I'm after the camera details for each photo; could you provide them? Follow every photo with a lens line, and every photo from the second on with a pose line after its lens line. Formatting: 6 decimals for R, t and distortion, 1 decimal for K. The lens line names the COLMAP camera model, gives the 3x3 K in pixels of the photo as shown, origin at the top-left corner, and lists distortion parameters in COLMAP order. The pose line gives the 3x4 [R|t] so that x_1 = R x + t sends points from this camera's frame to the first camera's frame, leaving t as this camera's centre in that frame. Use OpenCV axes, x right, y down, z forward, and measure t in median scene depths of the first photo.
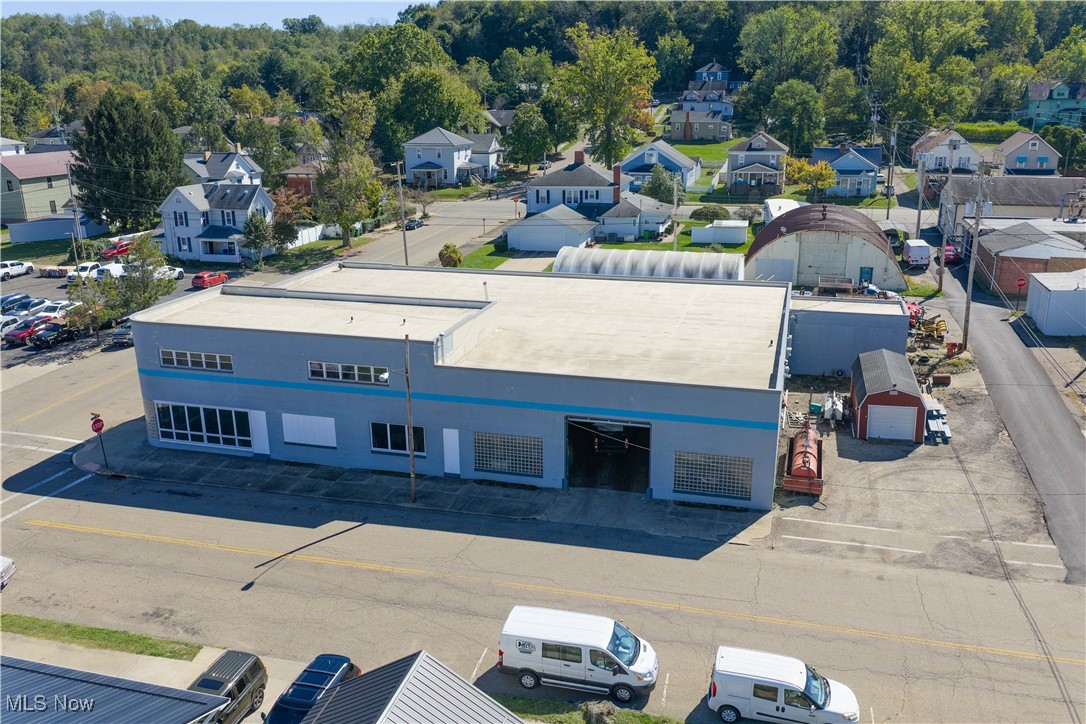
lens RADIAL K [[905.9, 0, 543.0], [0, 905.9, 362.0], [0, 0, 1]] dist [0.008868, -0.017740]
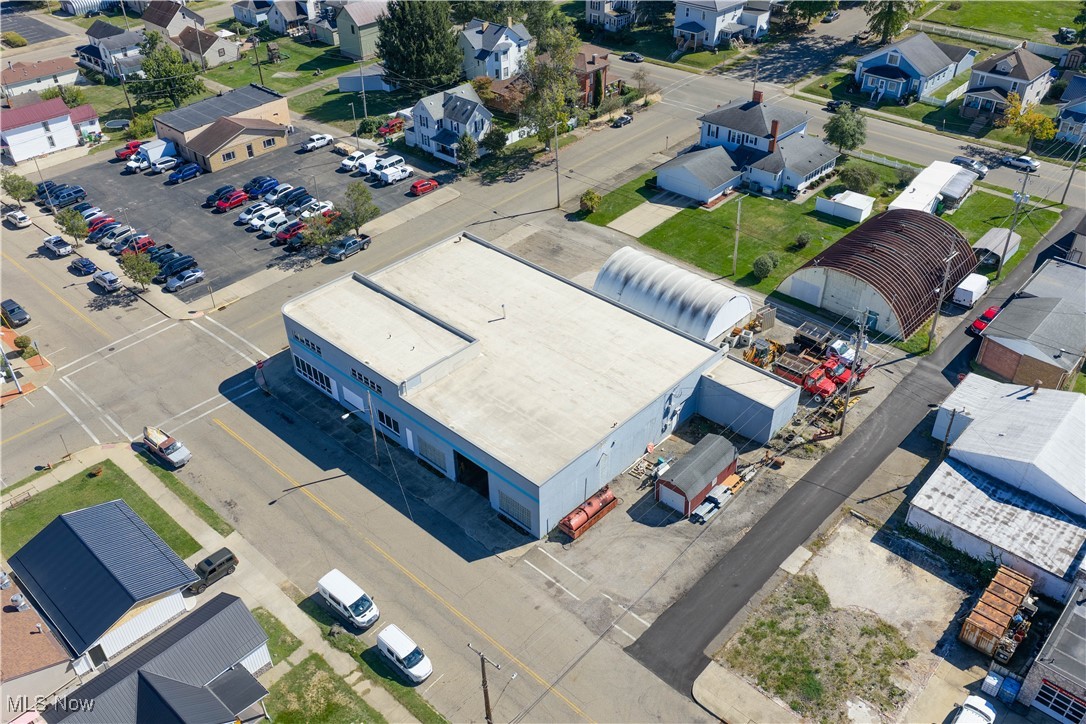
lens RADIAL K [[905.9, 0, 543.0], [0, 905.9, 362.0], [0, 0, 1]] dist [0.008868, -0.017740]
pose [[0.890552, 0.266103, -0.368926, 0.666271], [-0.130298, 0.926280, 0.353591, -0.629628], [0.435821, -0.266821, 0.859573, -0.319967]]
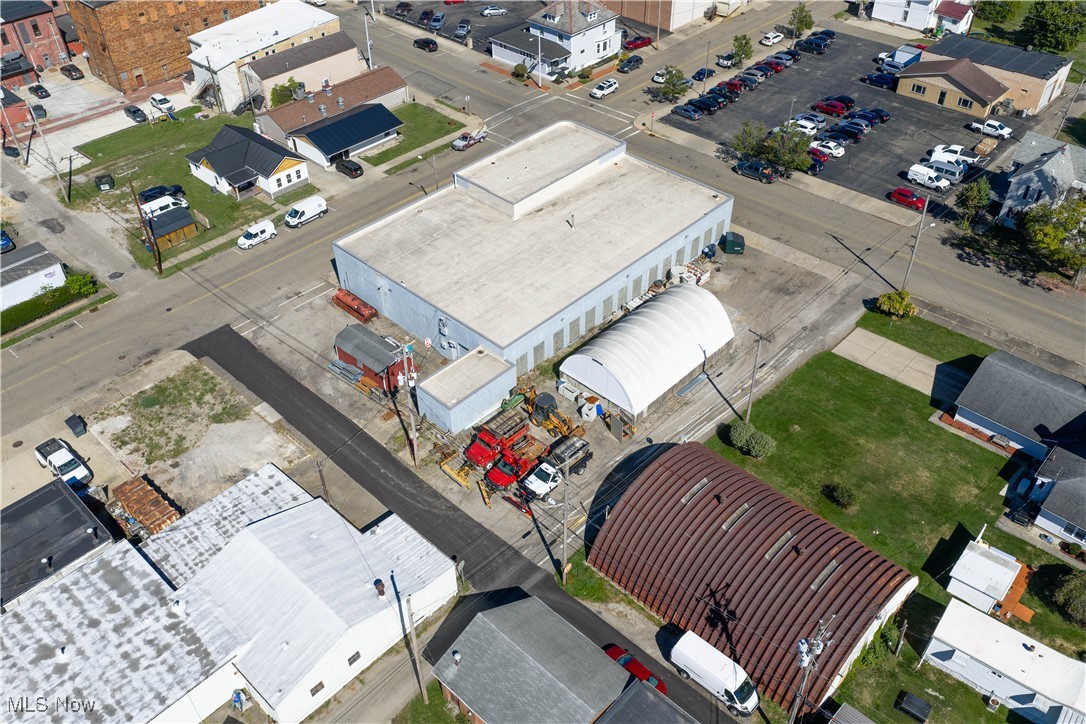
lens RADIAL K [[902.4, 0, 544.9], [0, 902.4, 363.4], [0, 0, 1]] dist [0.011696, -0.019407]
pose [[-0.462673, 0.589821, -0.661850, 1.358815], [-0.240295, 0.635180, 0.734033, -1.258573], [0.853342, 0.498656, -0.152150, 1.562180]]
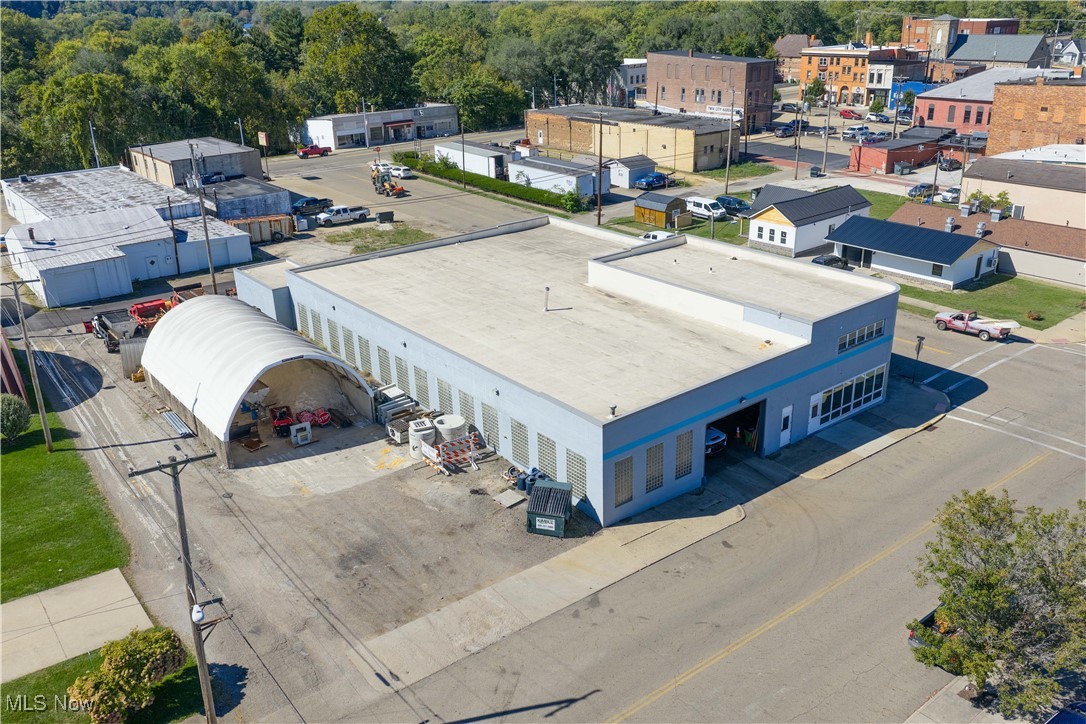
lens RADIAL K [[902.4, 0, 544.9], [0, 902.4, 363.4], [0, 0, 1]] dist [0.011696, -0.019407]
pose [[-0.811457, -0.187170, 0.553628, -0.719231], [0.202856, 0.798215, 0.567188, -0.671521], [-0.548075, 0.572555, -0.609749, 1.924160]]
